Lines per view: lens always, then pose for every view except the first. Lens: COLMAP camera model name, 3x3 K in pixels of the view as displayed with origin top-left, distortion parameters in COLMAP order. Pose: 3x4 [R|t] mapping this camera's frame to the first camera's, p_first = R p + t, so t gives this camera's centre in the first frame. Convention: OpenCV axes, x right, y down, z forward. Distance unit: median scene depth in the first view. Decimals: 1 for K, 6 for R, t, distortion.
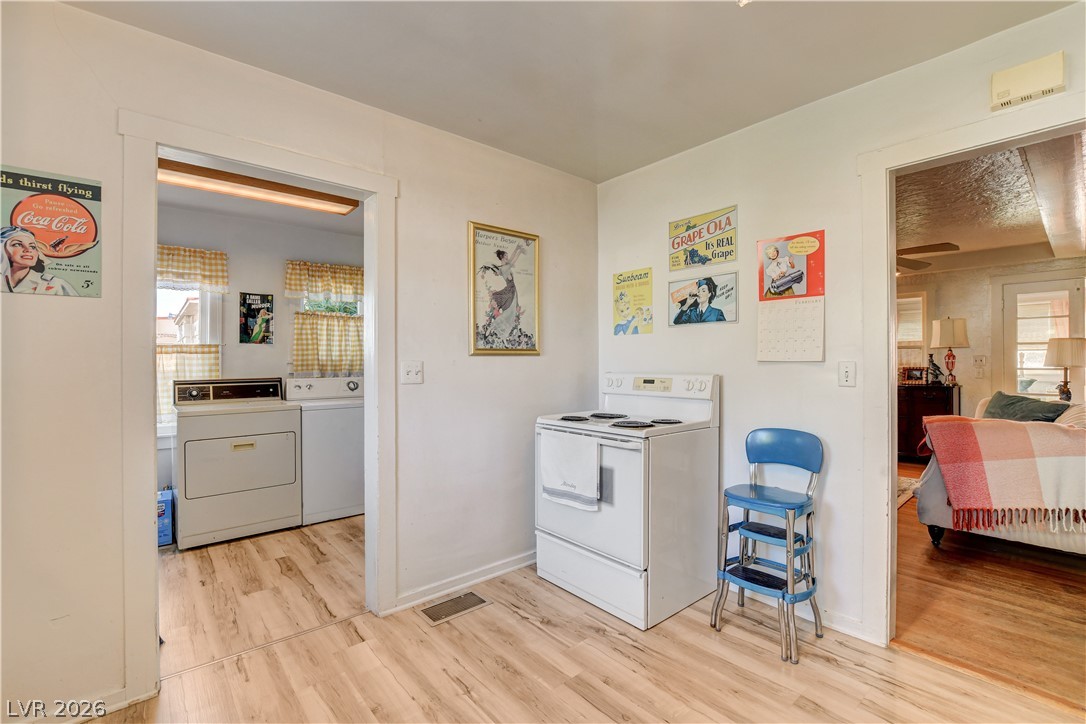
lens RADIAL K [[477.0, 0, 541.6], [0, 477.0, 357.6], [0, 0, 1]] dist [-0.025286, 0.005418]
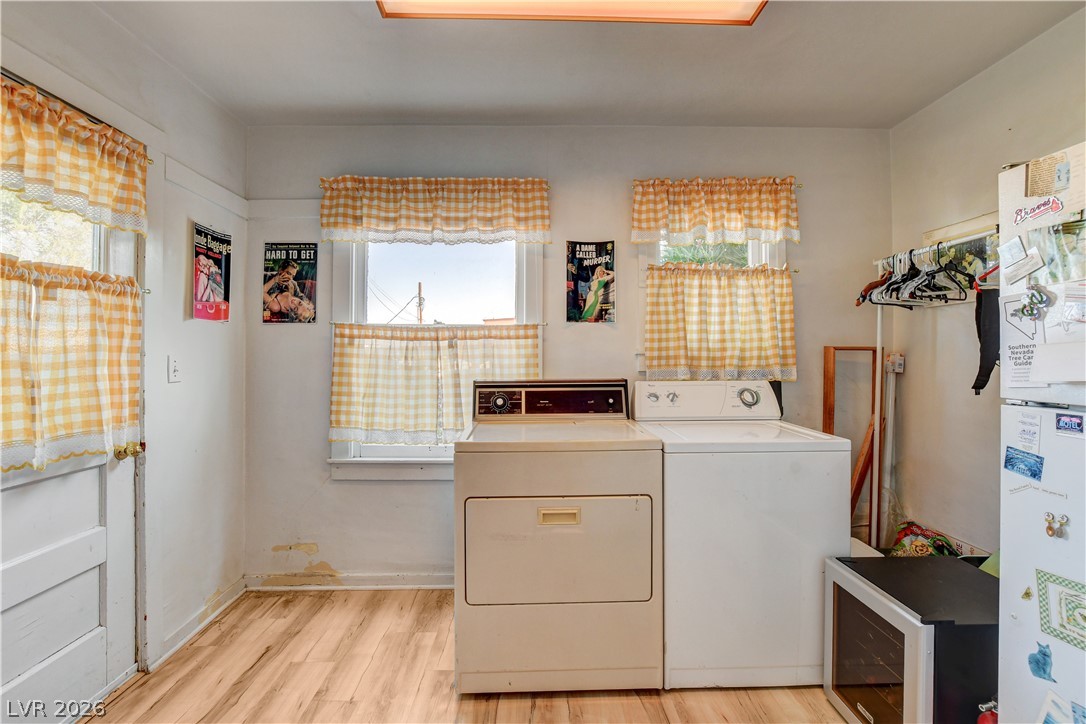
lens RADIAL K [[477.0, 0, 541.6], [0, 477.0, 357.6], [0, 0, 1]] dist [-0.025286, 0.005418]
pose [[0.776346, 0.005326, -0.630285, -0.263795], [0.005152, 0.999877, 0.014795, 0.007043], [0.630286, -0.014733, 0.776223, 0.483233]]
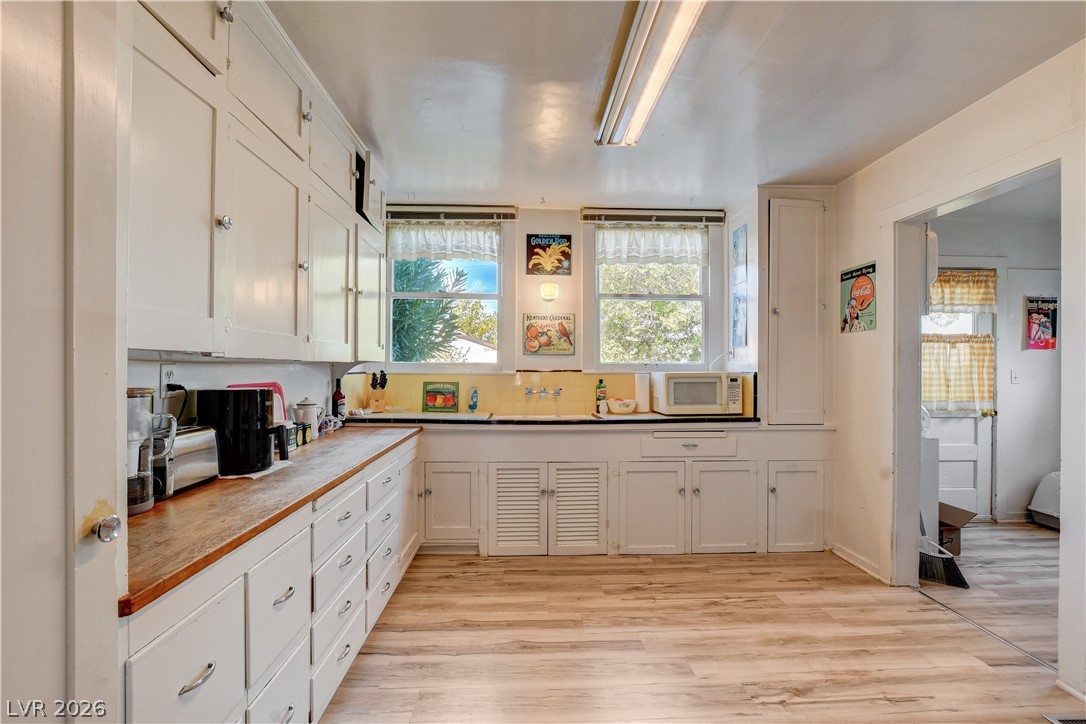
lens RADIAL K [[477.0, 0, 541.6], [0, 477.0, 357.6], [0, 0, 1]] dist [-0.025286, 0.005418]
pose [[-0.618930, -0.016158, -0.785280, 0.470048], [0.004510, 0.999699, -0.024125, 0.004103], [0.785433, -0.018473, -0.618670, 0.456369]]
